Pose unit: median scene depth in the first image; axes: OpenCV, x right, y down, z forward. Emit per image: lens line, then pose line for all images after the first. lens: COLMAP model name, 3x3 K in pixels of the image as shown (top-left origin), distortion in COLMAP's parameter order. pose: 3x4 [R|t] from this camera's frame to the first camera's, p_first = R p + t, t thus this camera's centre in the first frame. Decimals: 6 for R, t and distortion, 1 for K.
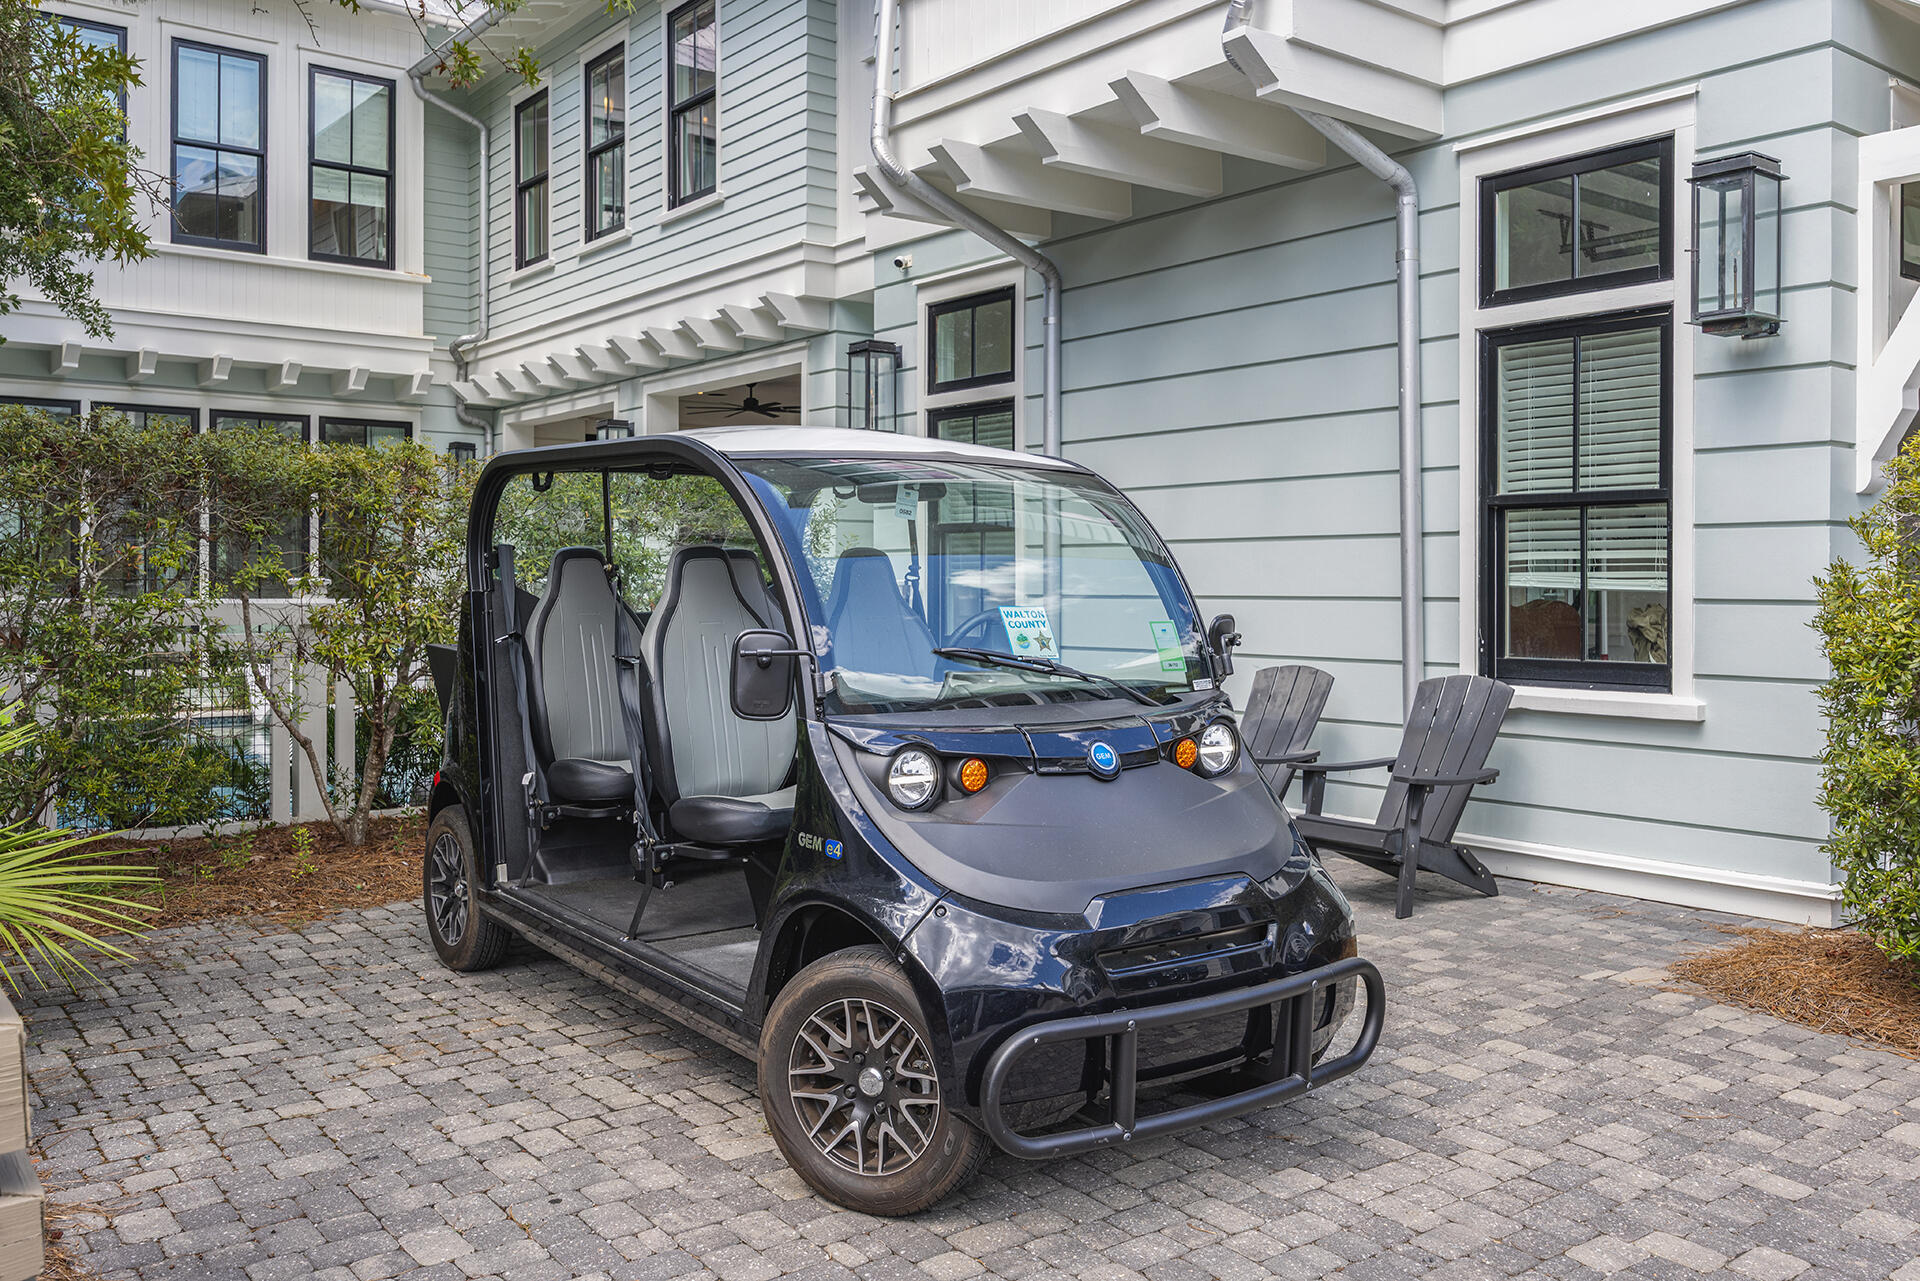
lens RADIAL K [[1570.4, 0, 964.7], [0, 1570.4, 571.9], [0, 0, 1]] dist [0.000266, -0.003360]
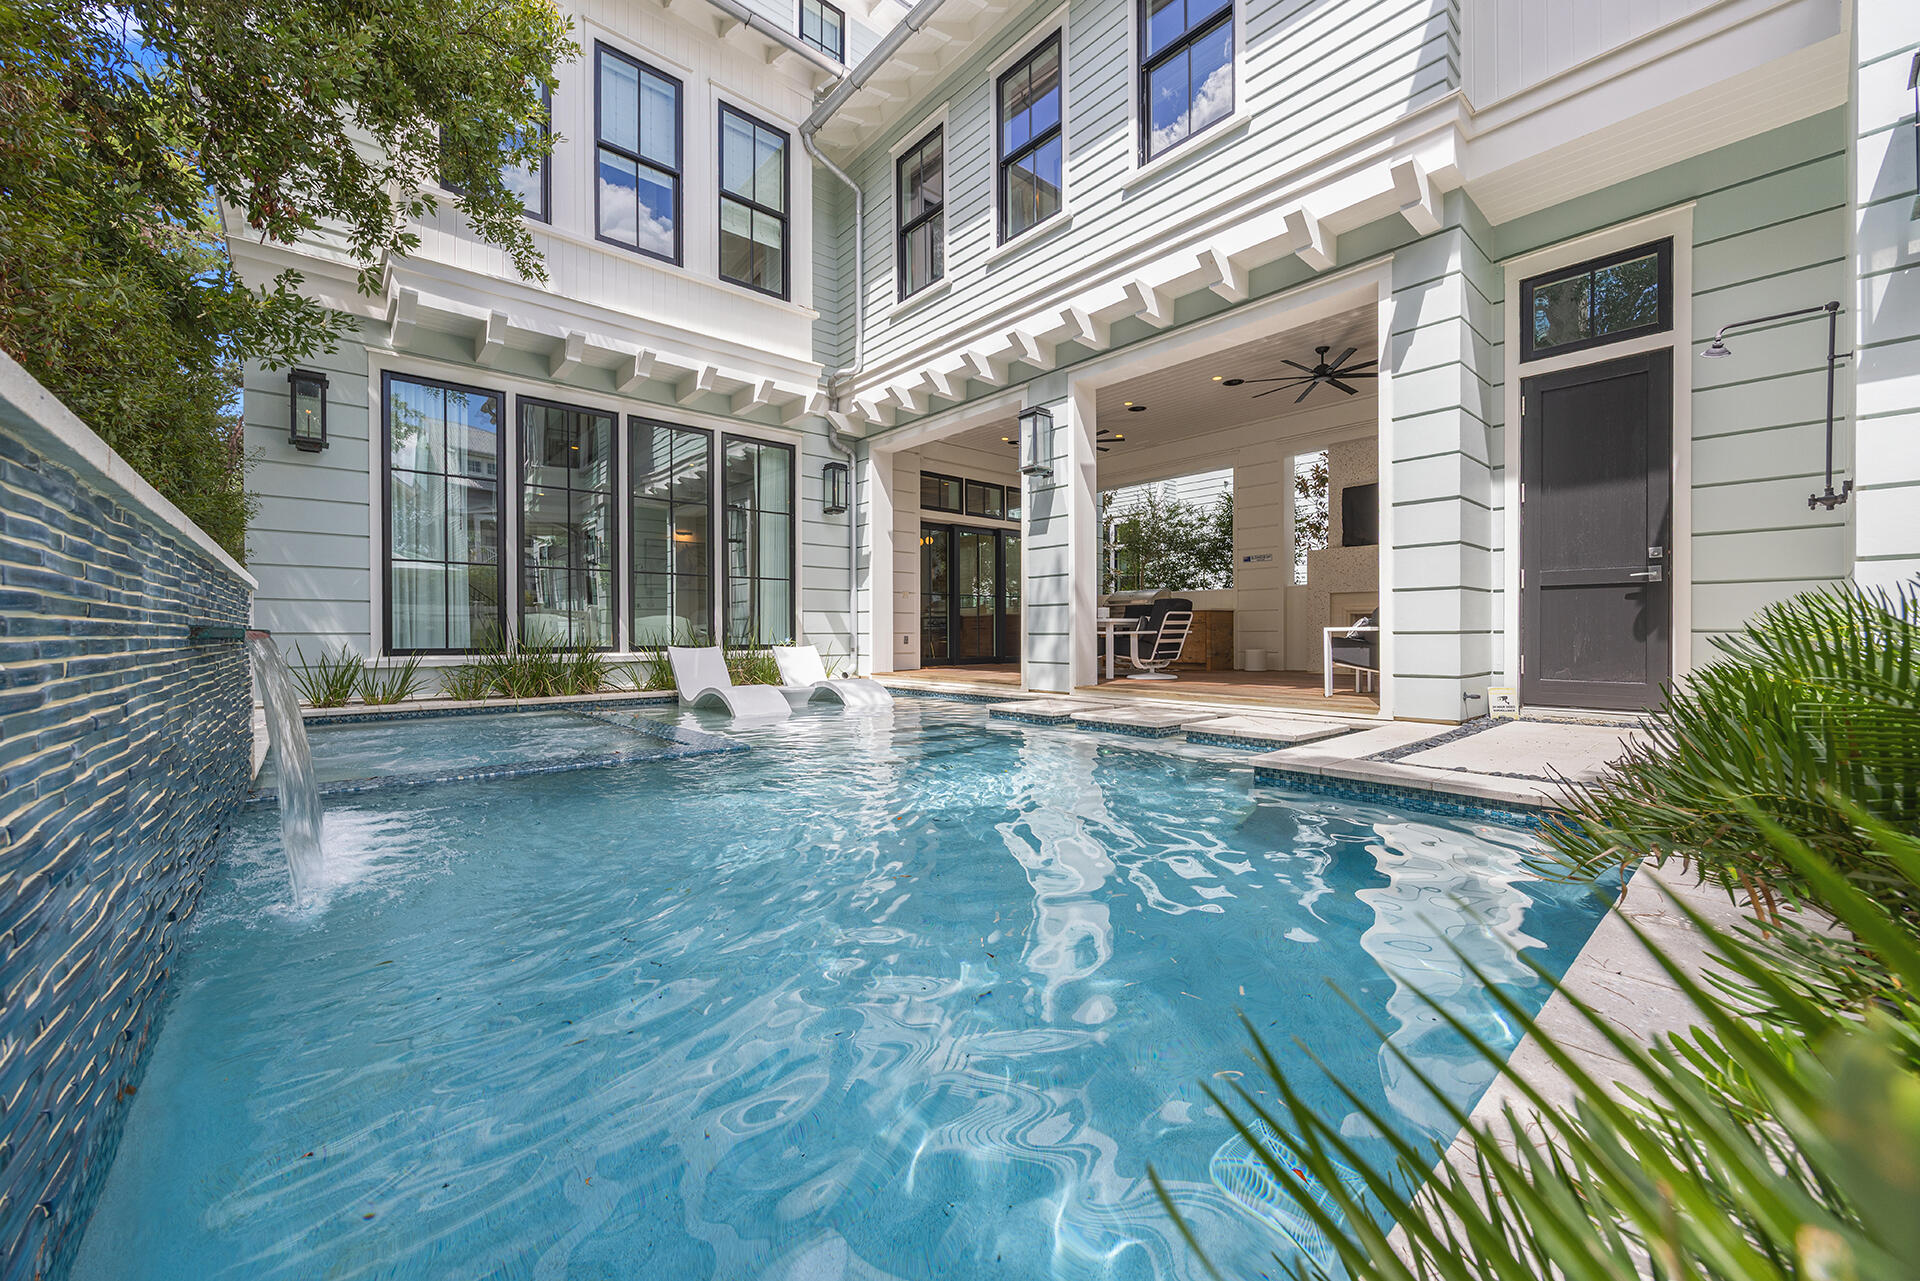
lens RADIAL K [[734.5, 0, 965.5], [0, 734.5, 637.0], [0, 0, 1]] dist [-0.001858, -0.000016]
pose [[0.998015, -0.005749, 0.062706, -0.276485], [0.005055, 0.999924, 0.011230, 0.044778], [-0.062766, -0.010891, 0.997969, 0.469829]]
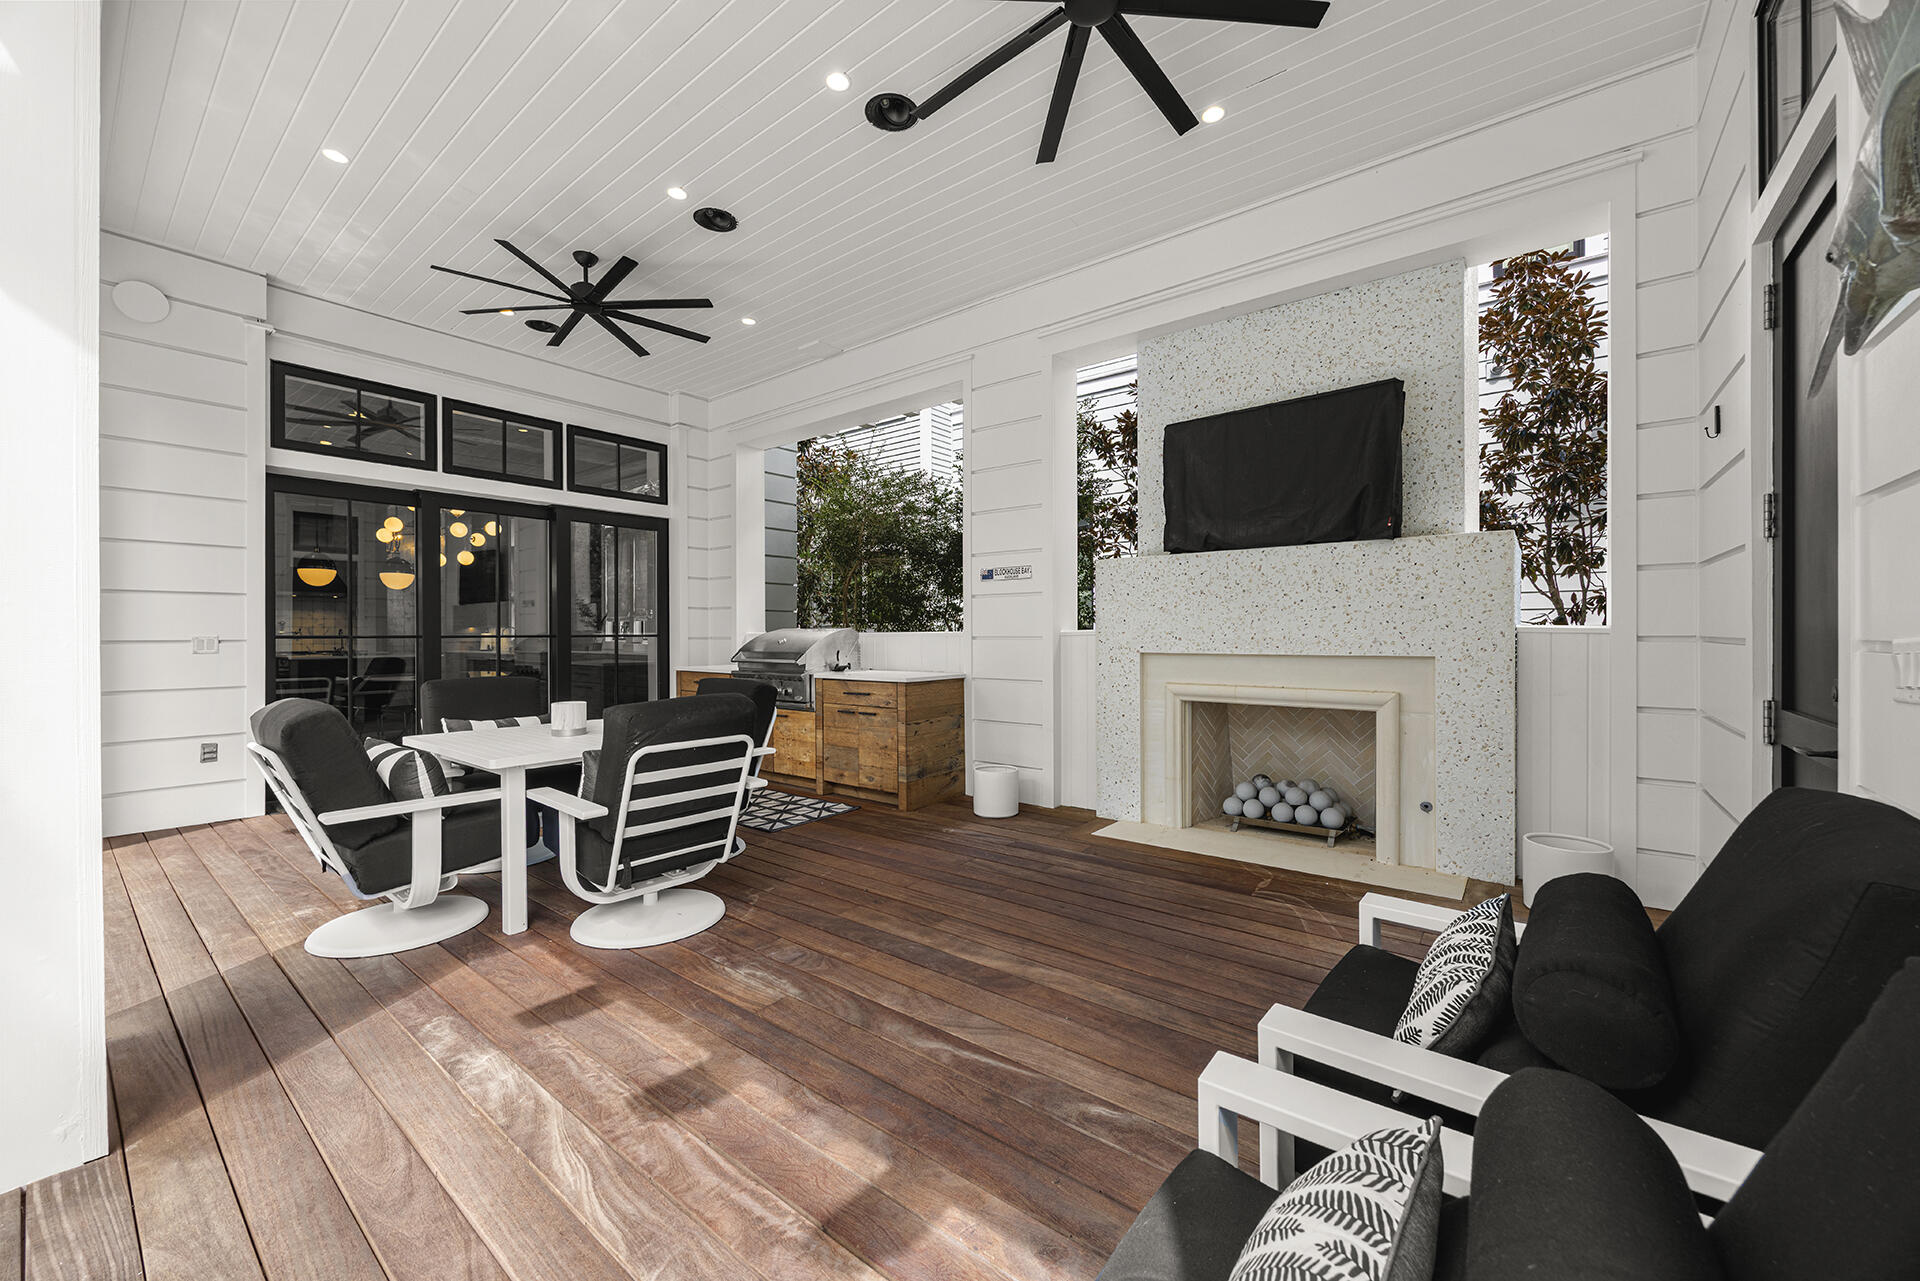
lens RADIAL K [[734.5, 0, 965.5], [0, 734.5, 637.0], [0, 0, 1]] dist [-0.001858, -0.000016]
pose [[0.967913, -0.004233, 0.251251, -0.080208], [0.001840, 0.999951, 0.009759, 0.009185], [-0.251280, -0.008983, 0.967873, 0.788644]]
